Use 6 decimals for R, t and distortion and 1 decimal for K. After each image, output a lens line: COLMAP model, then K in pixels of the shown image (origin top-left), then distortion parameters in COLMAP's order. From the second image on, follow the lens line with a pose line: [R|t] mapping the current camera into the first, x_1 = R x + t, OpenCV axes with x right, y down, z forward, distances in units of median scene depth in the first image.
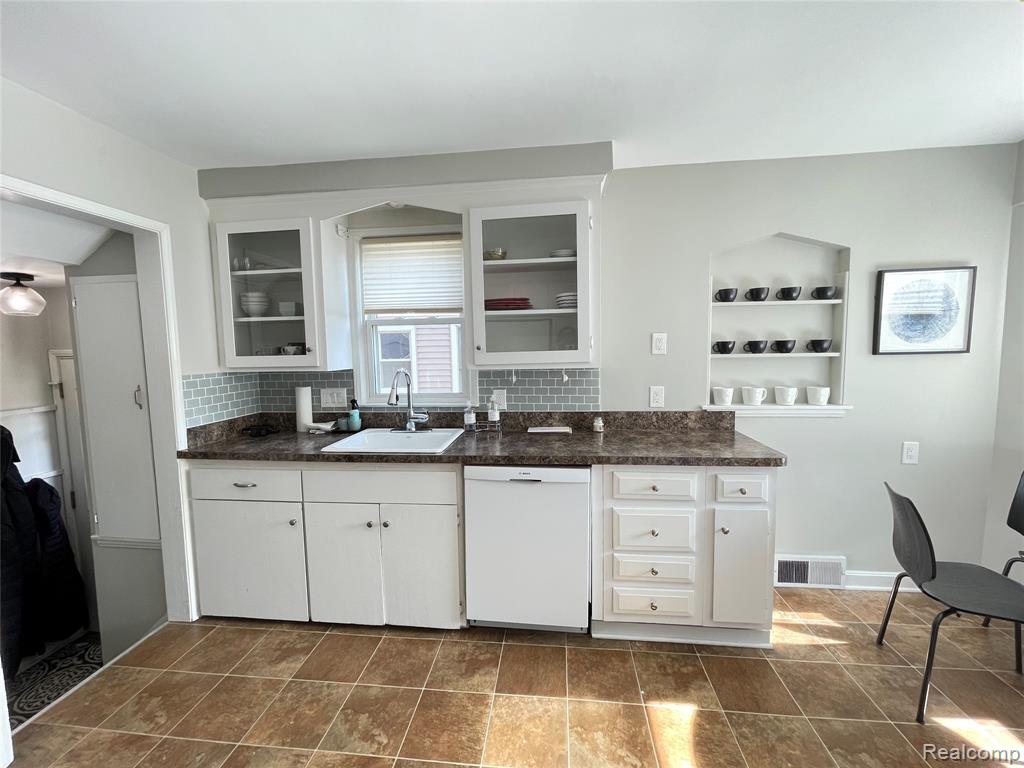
lens RADIAL K [[412.9, 0, 513.5], [0, 412.9, 383.9], [0, 0, 1]] dist [-0.002264, 0.000124]
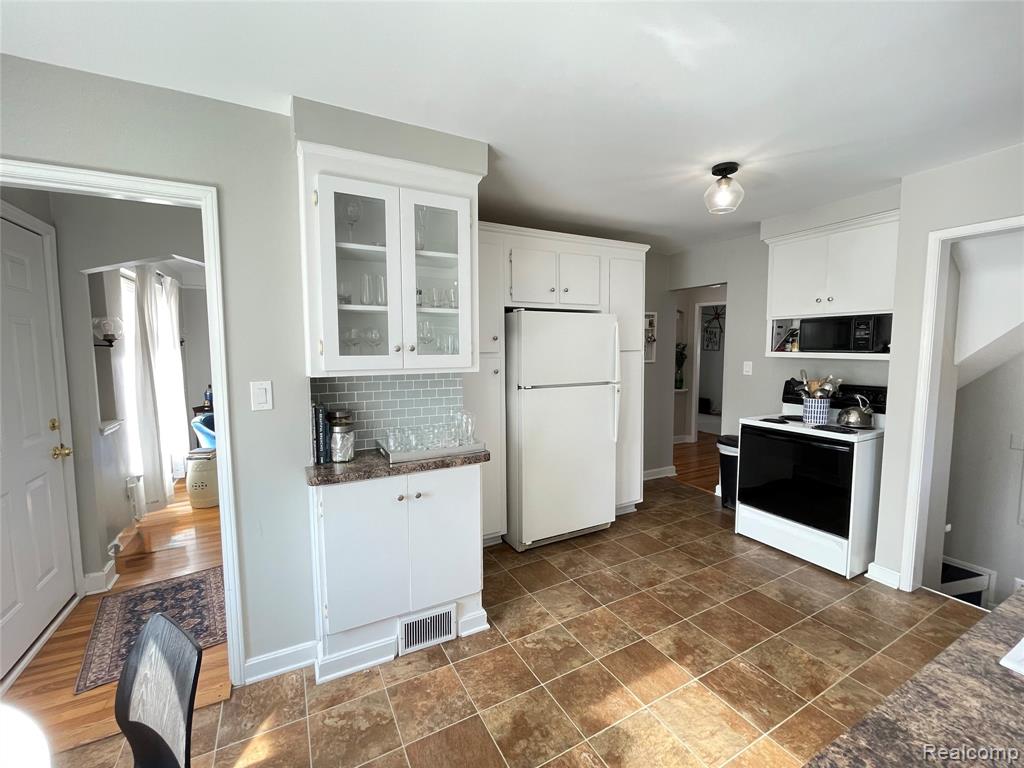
lens RADIAL K [[412.9, 0, 507.5], [0, 412.9, 382.4], [0, 0, 1]] dist [-0.002264, 0.000124]
pose [[-0.819187, 0.077627, -0.568249, 0.391757], [-0.019731, 0.986397, 0.163194, -0.175257], [0.573187, 0.144898, -0.806512, 1.728207]]
